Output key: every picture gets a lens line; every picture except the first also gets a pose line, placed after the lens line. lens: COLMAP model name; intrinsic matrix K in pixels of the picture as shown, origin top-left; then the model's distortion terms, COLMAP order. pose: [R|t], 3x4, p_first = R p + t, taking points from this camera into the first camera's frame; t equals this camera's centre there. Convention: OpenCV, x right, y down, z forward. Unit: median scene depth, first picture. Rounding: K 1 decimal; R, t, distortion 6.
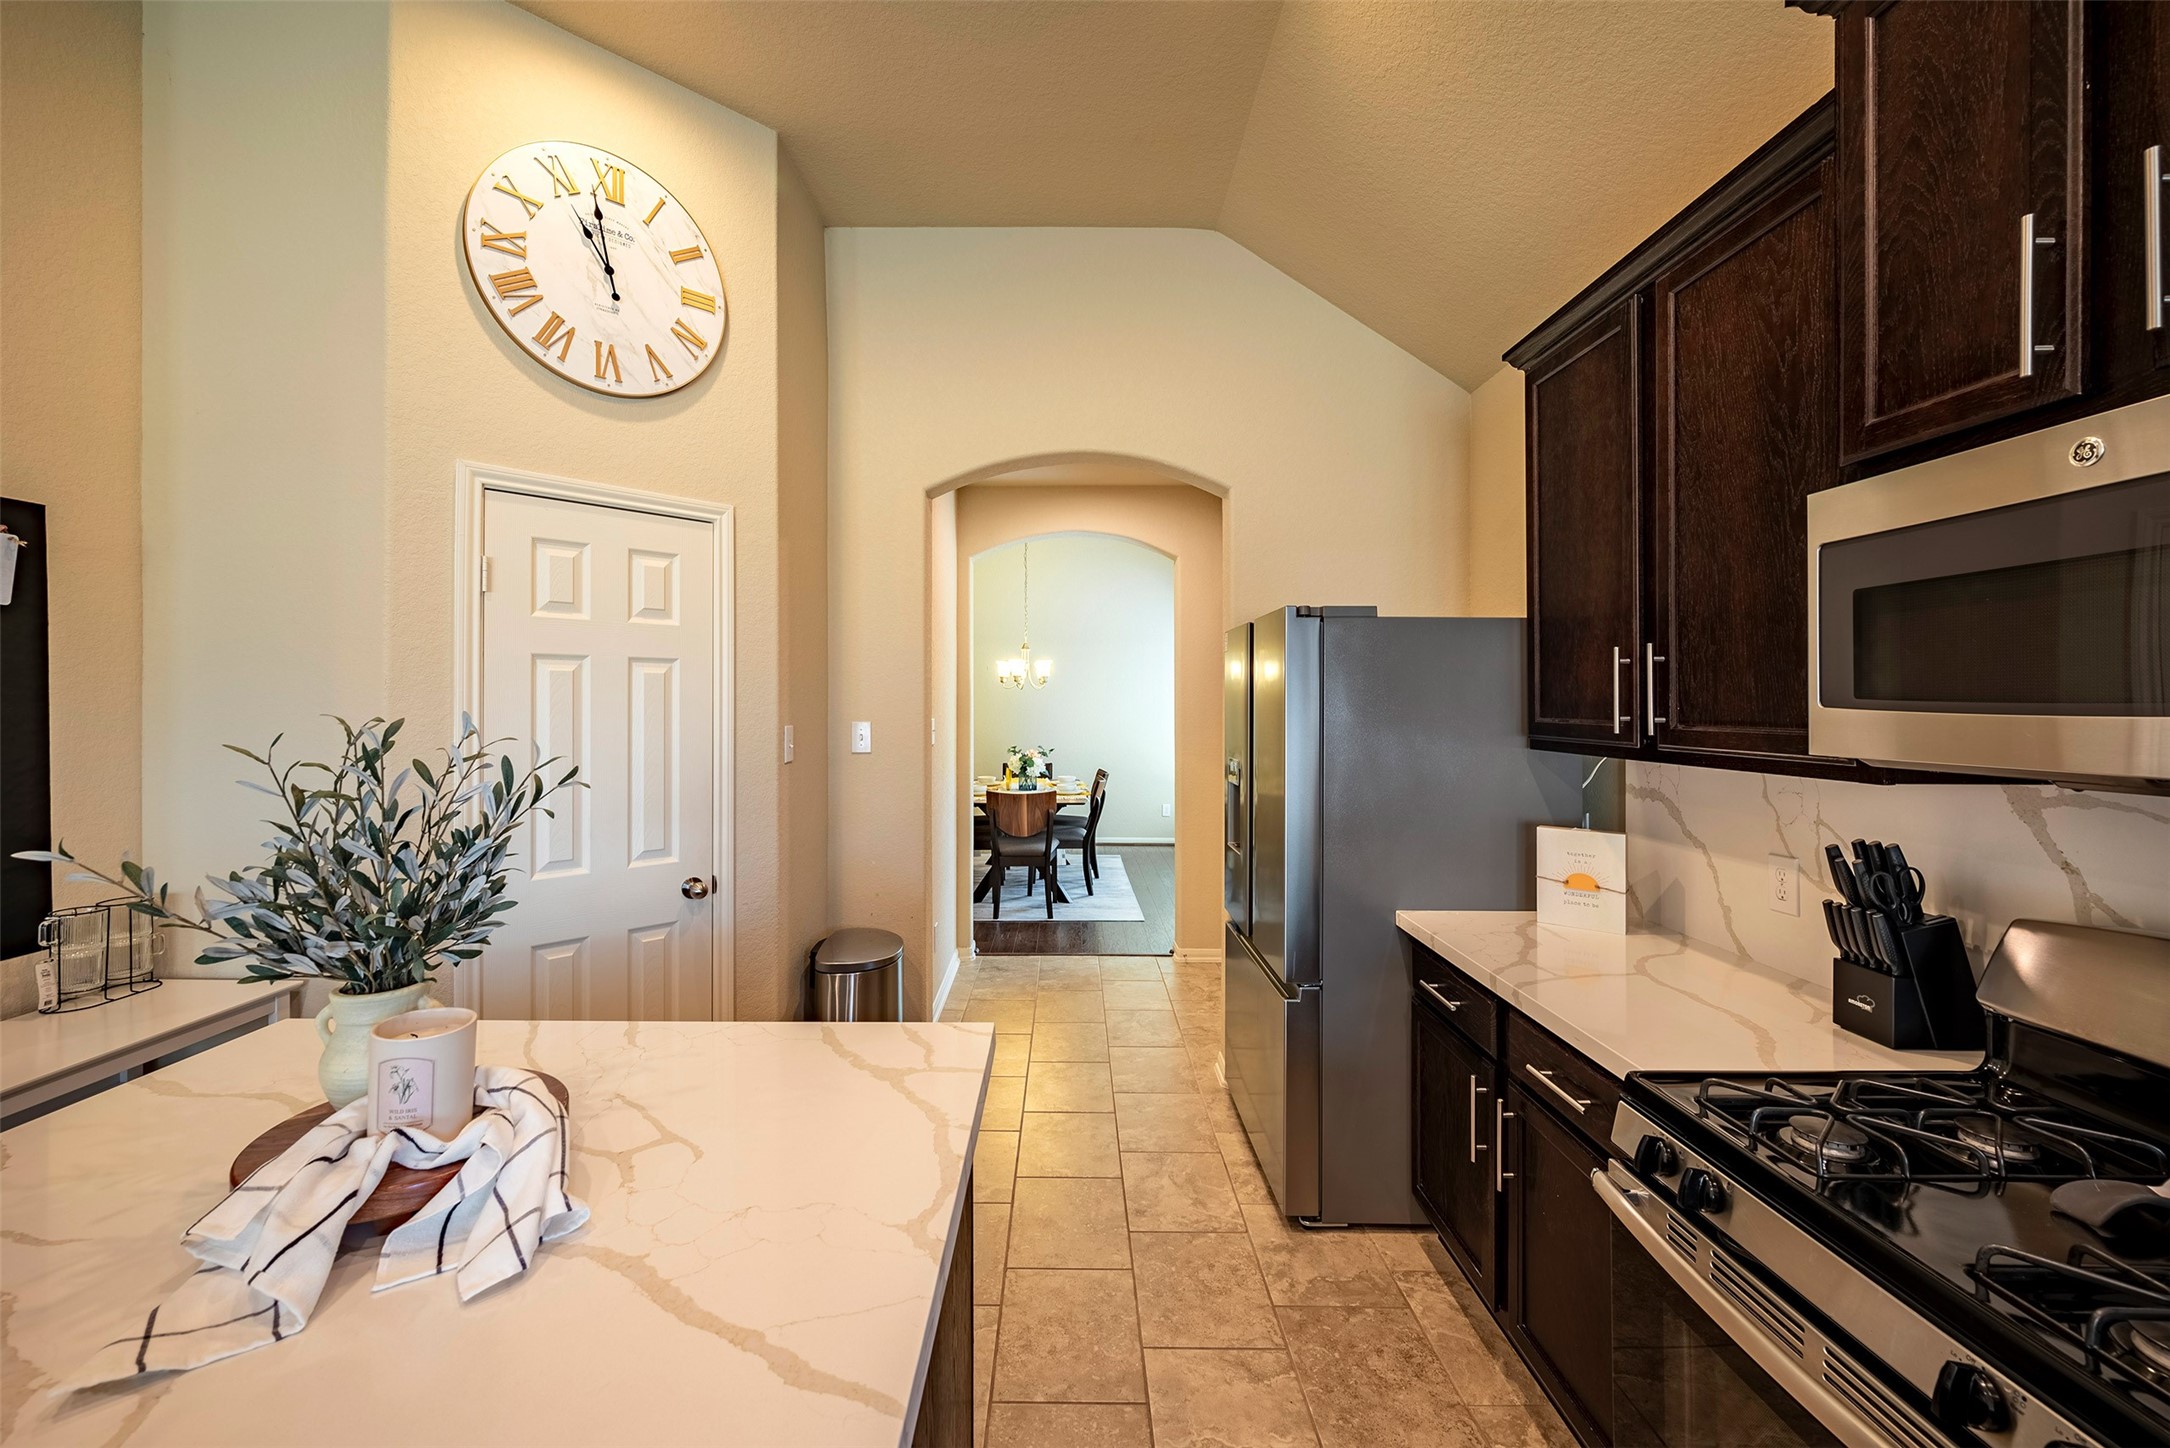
lens RADIAL K [[843.7, 0, 1082.2], [0, 843.7, 707.0], [0, 0, 1]] dist [0.003053, 0.000219]
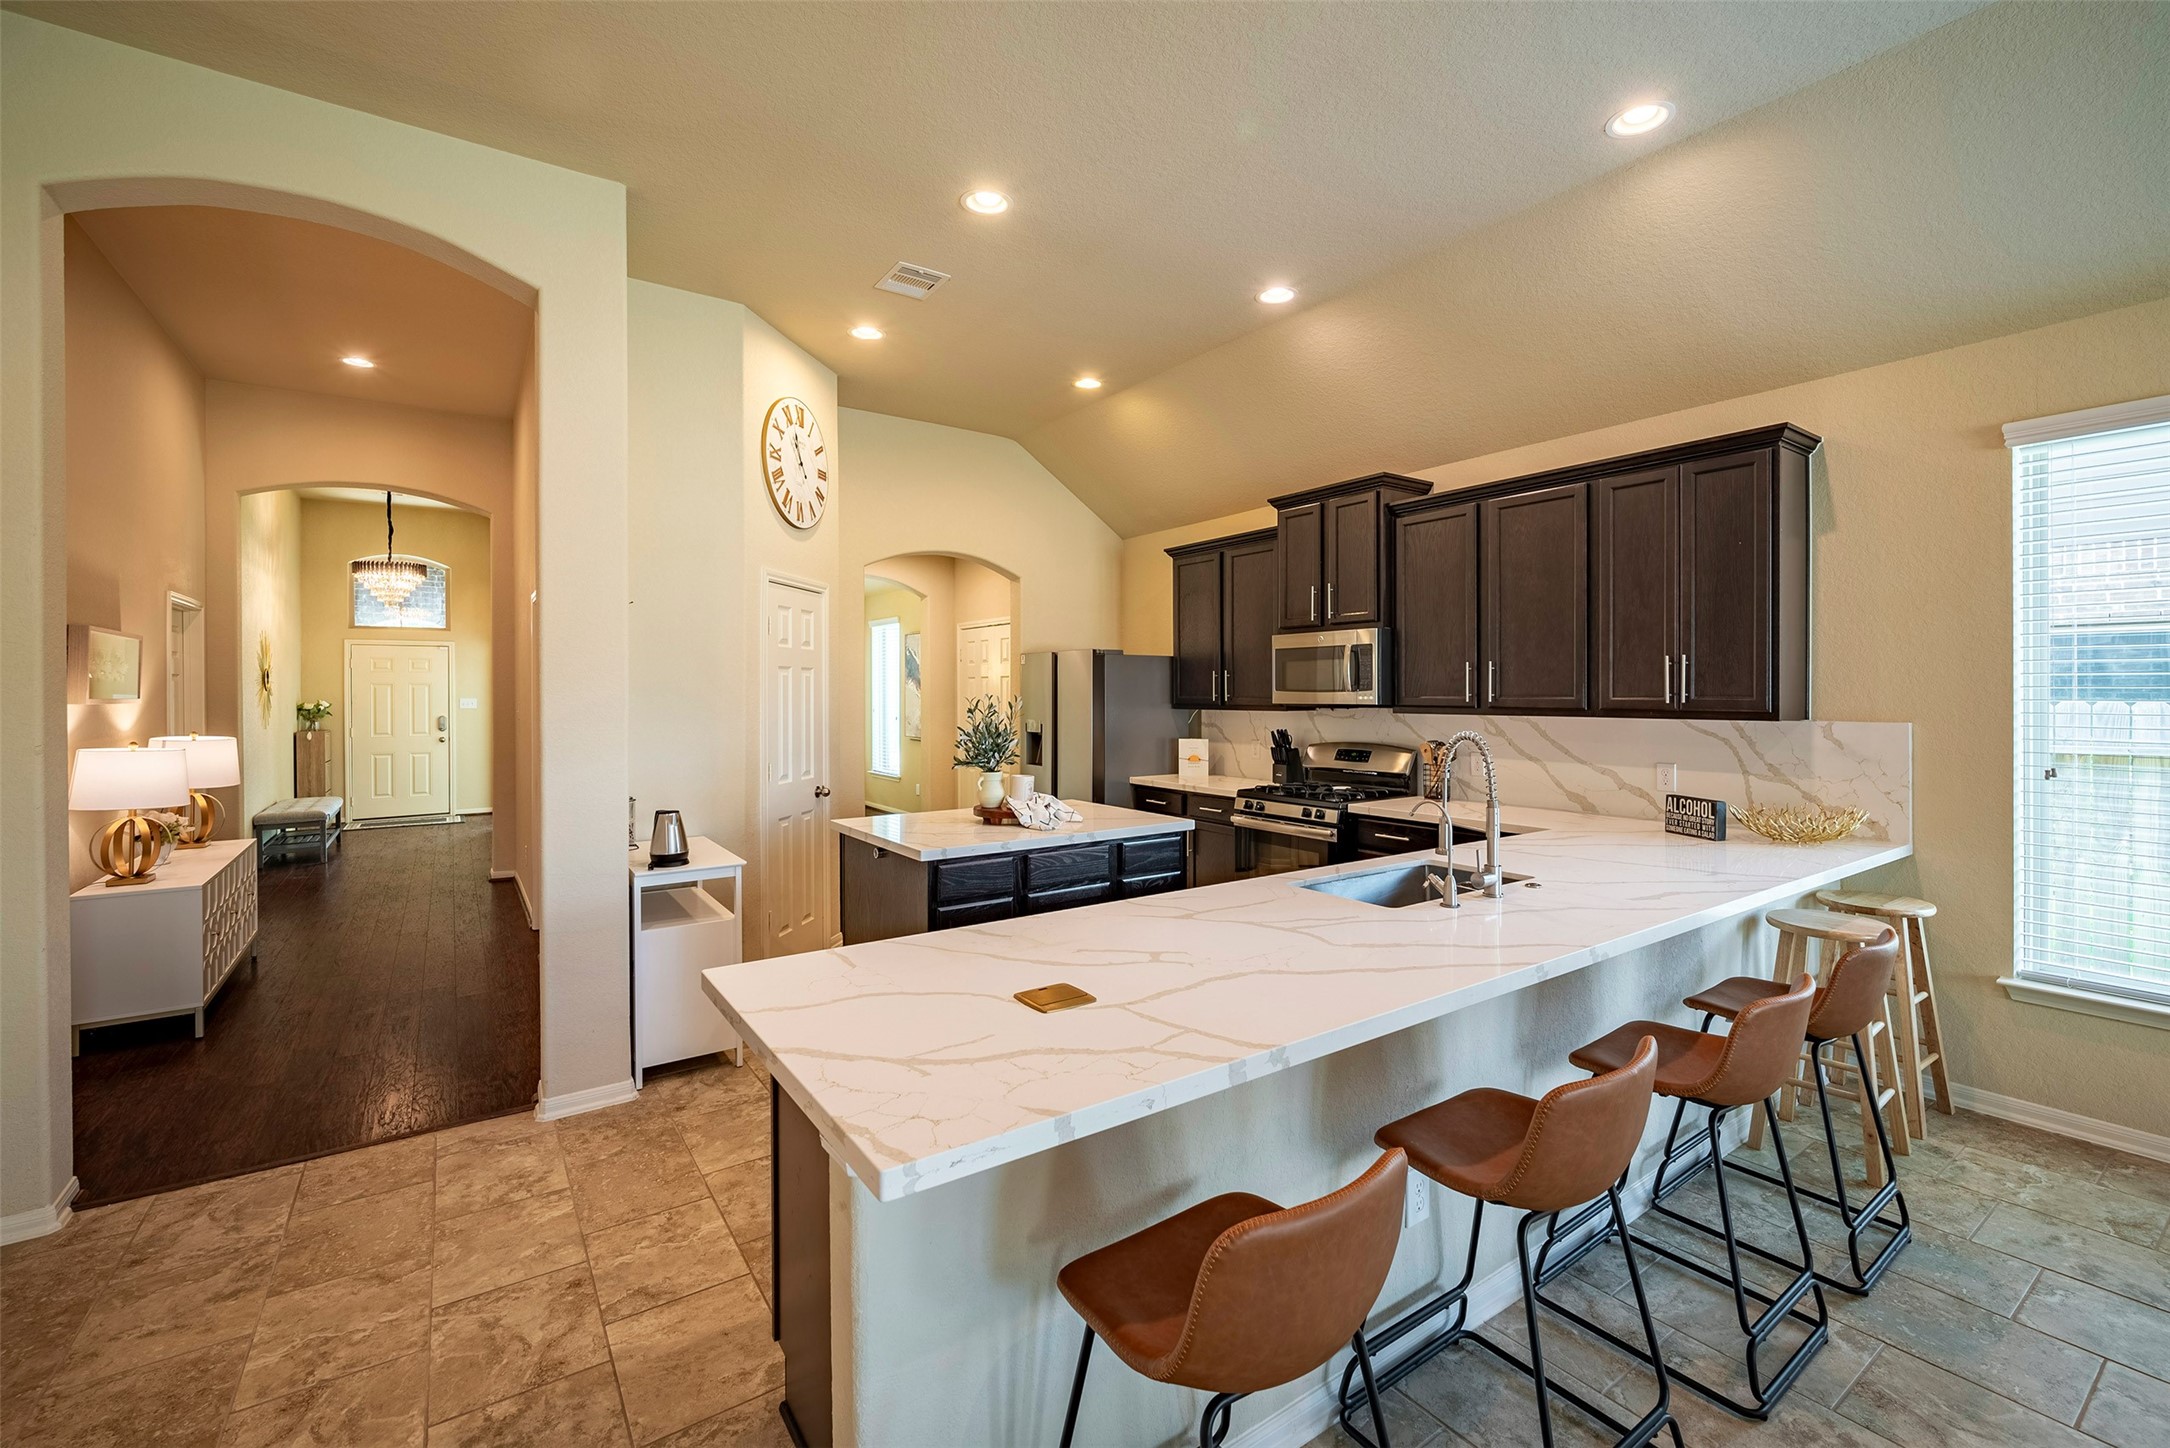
lens RADIAL K [[897.9, 0, 1083.6], [0, 897.9, 706.8], [0, 0, 1]] dist [-0.001601, -0.000070]
pose [[0.816934, -0.014960, 0.576537, -1.301799], [0.008162, 0.999863, 0.014379, 0.004456], [-0.576673, -0.007041, 0.816945, -1.085868]]
